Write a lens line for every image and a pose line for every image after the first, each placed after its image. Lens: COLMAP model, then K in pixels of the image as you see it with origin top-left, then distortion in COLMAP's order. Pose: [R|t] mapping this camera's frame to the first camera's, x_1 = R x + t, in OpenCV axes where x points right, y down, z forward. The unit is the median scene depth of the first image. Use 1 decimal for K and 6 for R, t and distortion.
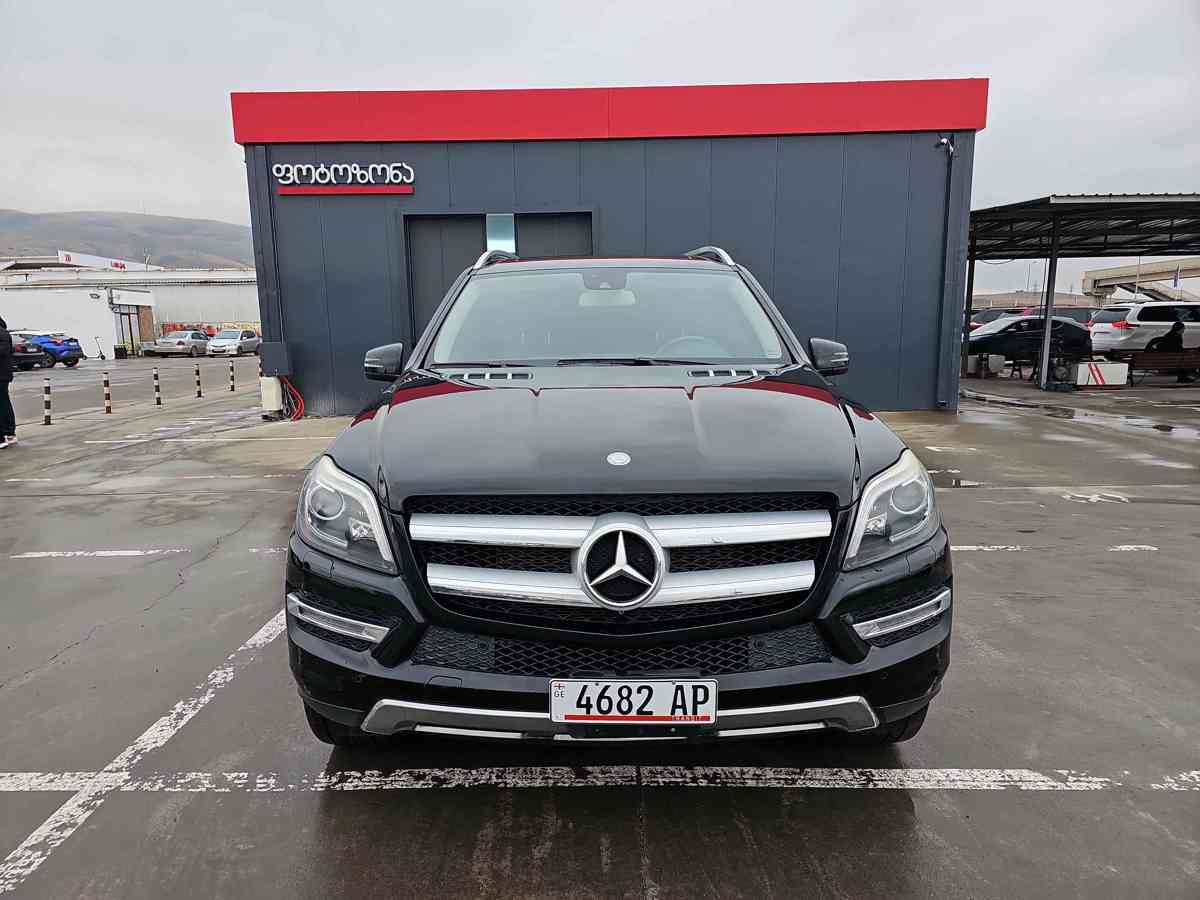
lens RADIAL K [[790.5, 0, 607.7], [0, 790.5, 455.2], [0, 0, 1]] dist [0.065242, -0.058070]
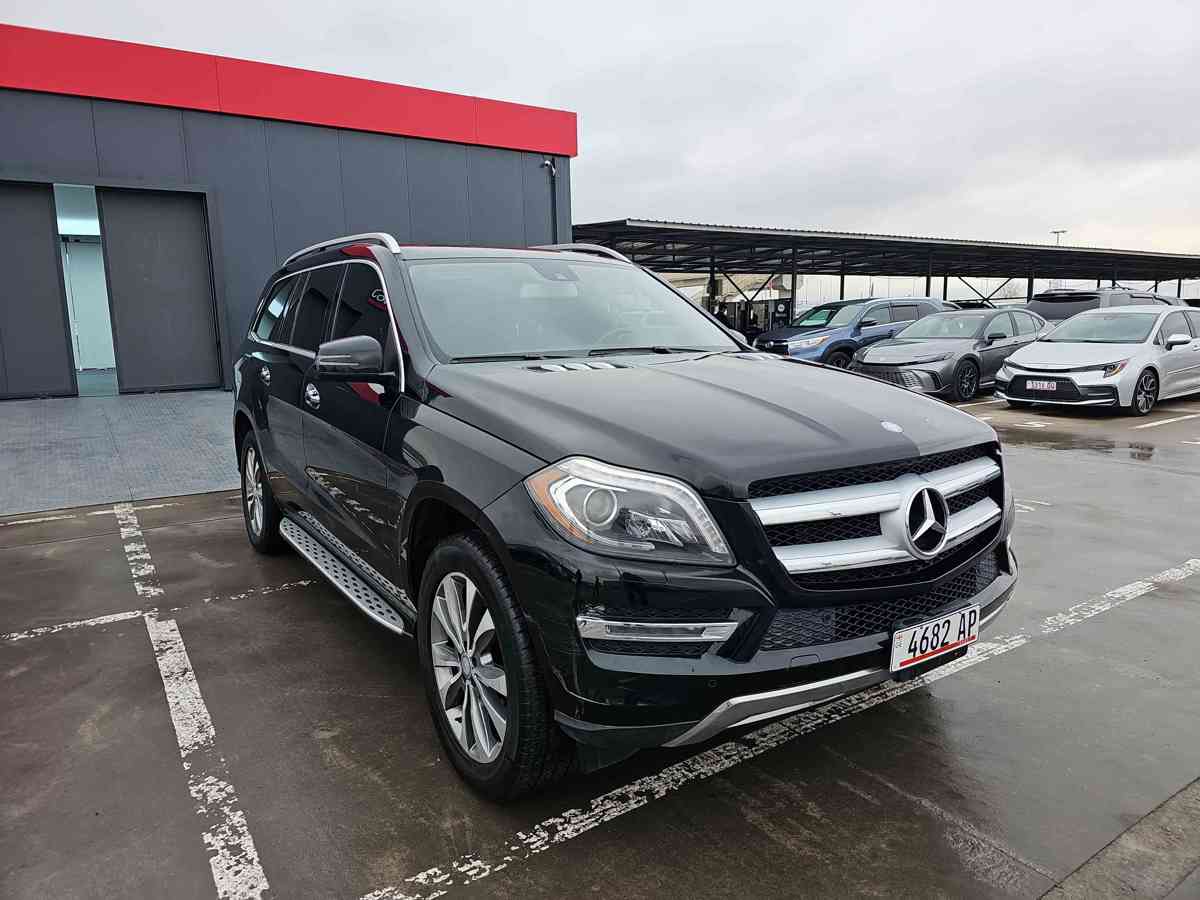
lens RADIAL K [[779.9, 0, 619.8], [0, 779.9, 440.0], [0, 0, 1]] dist [0.051932, -0.038141]
pose [[0.825634, -0.084432, 0.557853, -0.756381], [0.095722, 0.995368, 0.008979, -0.019359], [-0.556026, 0.045986, 0.829892, 0.242438]]
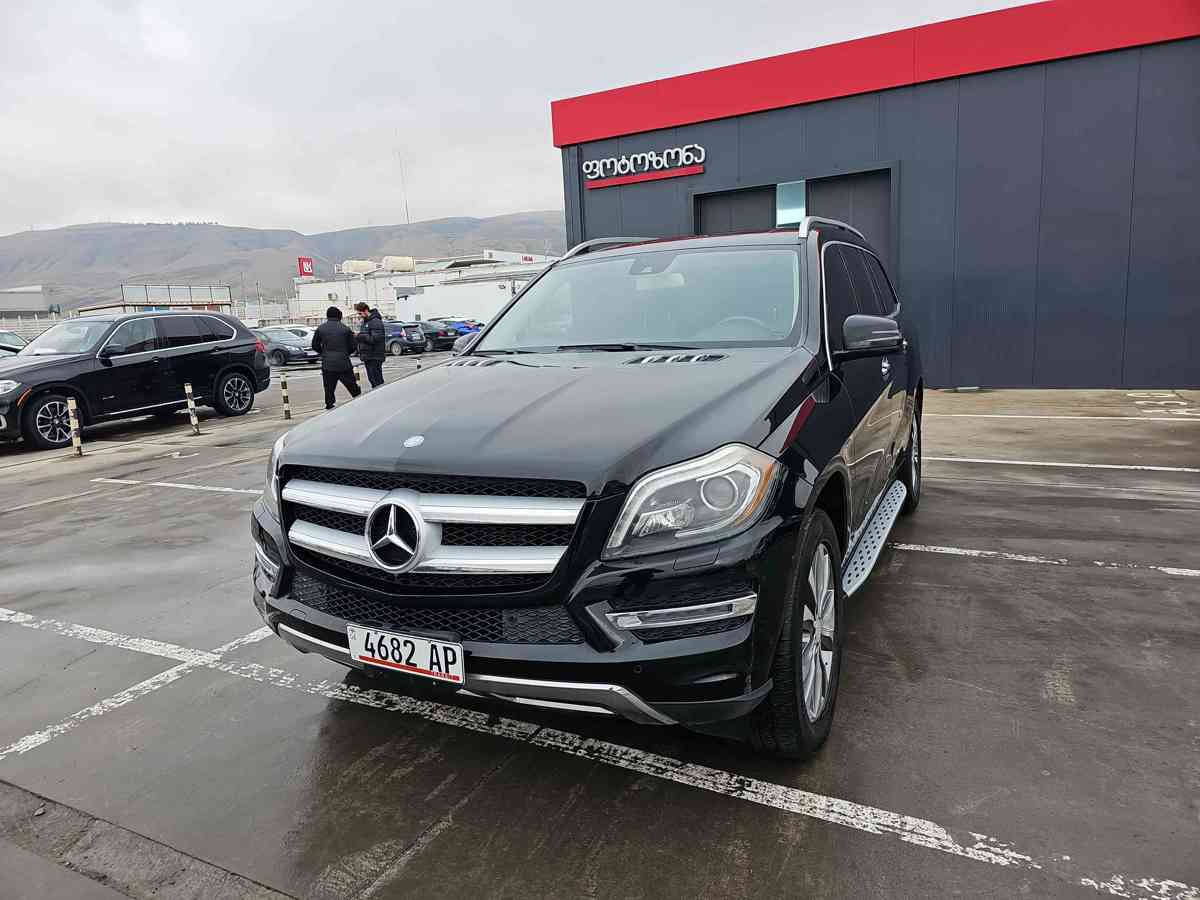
lens RADIAL K [[801.1, 0, 600.0], [0, 801.1, 450.0], [0, 0, 1]] dist [0.073038, -0.069370]
pose [[0.886701, 0.044095, -0.460235, 0.643234], [-0.031801, 0.998901, 0.034436, -0.025354], [0.461248, -0.015899, 0.887129, 0.080834]]
